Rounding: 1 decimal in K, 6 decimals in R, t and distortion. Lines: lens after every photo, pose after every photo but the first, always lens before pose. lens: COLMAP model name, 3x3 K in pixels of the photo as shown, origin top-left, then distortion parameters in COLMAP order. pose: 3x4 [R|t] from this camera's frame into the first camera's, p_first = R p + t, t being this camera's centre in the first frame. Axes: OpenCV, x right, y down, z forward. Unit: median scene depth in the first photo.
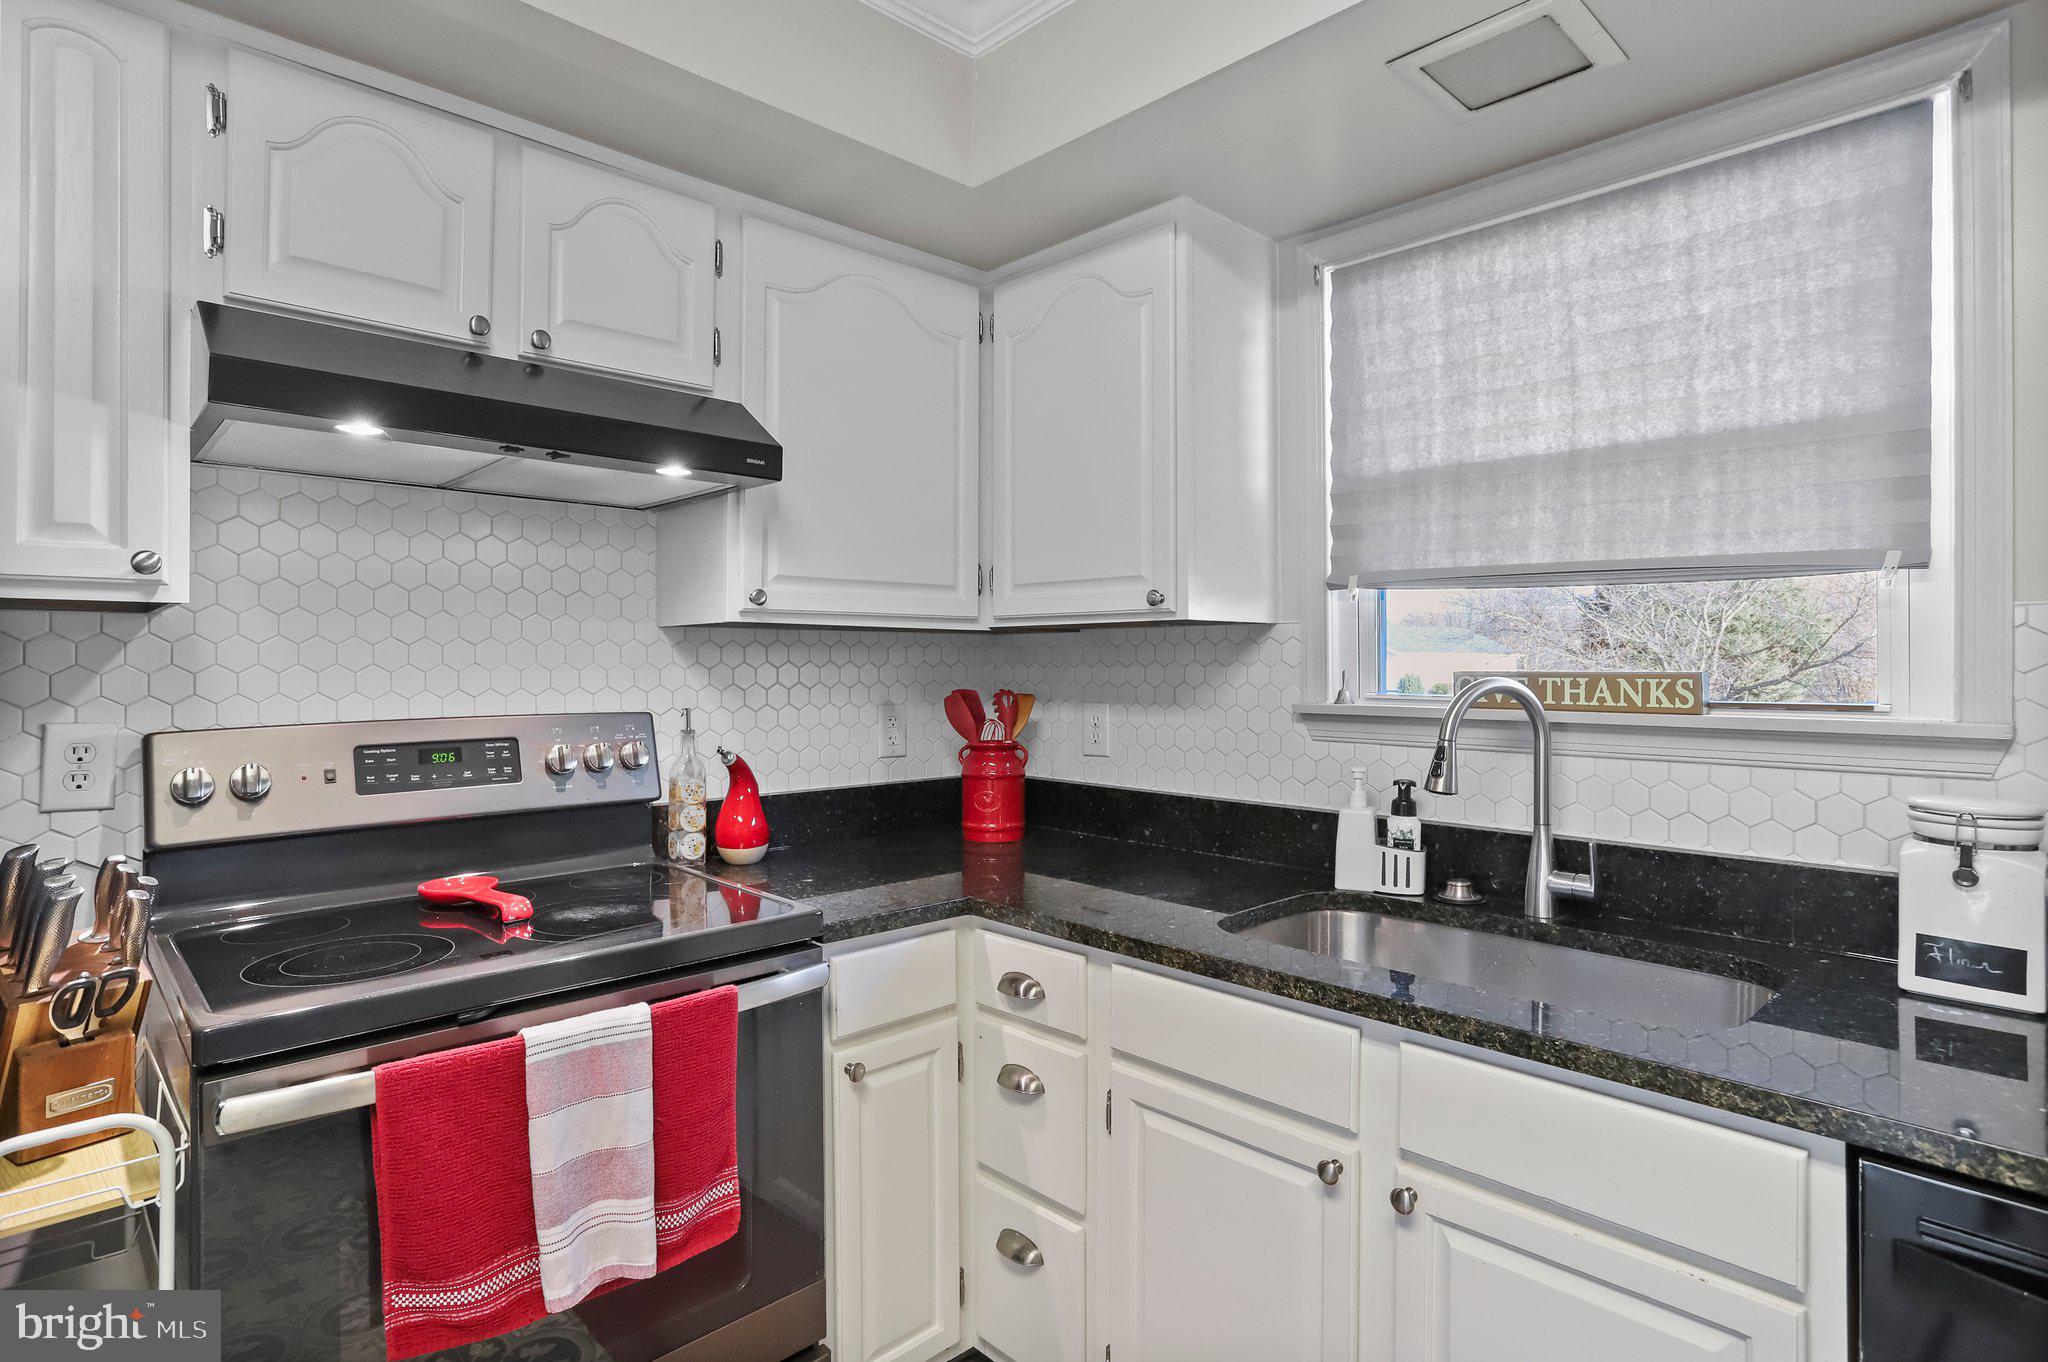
lens RADIAL K [[1065.6, 0, 1025.1], [0, 1065.6, 653.2], [0, 0, 1]] dist [-0.024735, 0.016275]
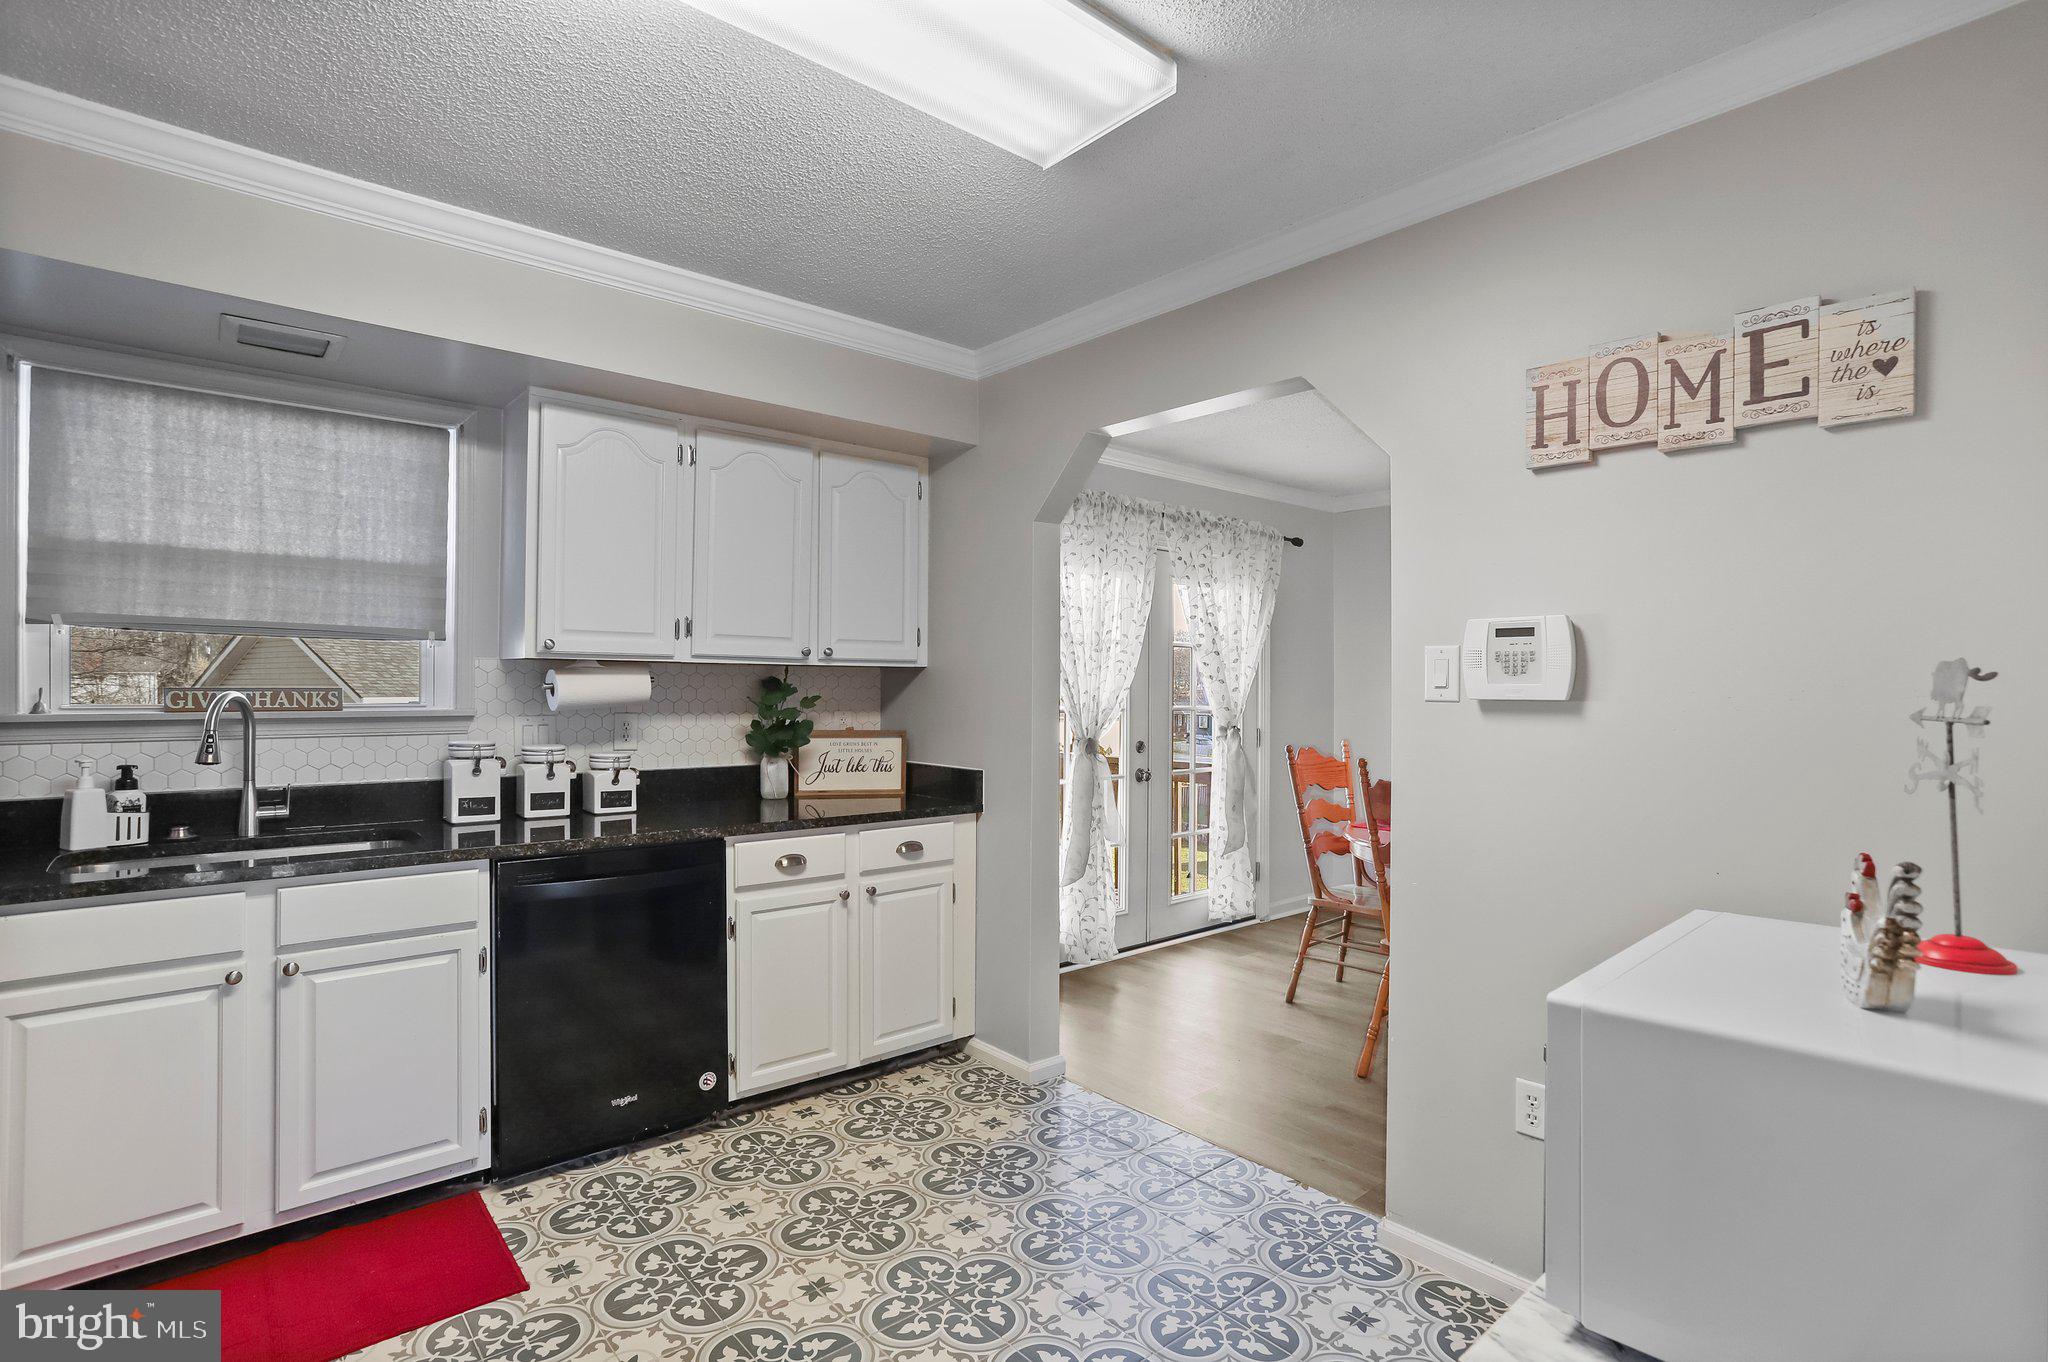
lens RADIAL K [[989.7, 0, 1020.3], [0, 989.7, 687.4], [0, 0, 1]] dist [-0.029809, 0.013548]
pose [[0.071564, -0.004767, 0.997425, -0.909138], [-0.014893, 0.999872, 0.005847, -0.009412], [-0.997325, -0.015273, 0.071484, -0.291815]]
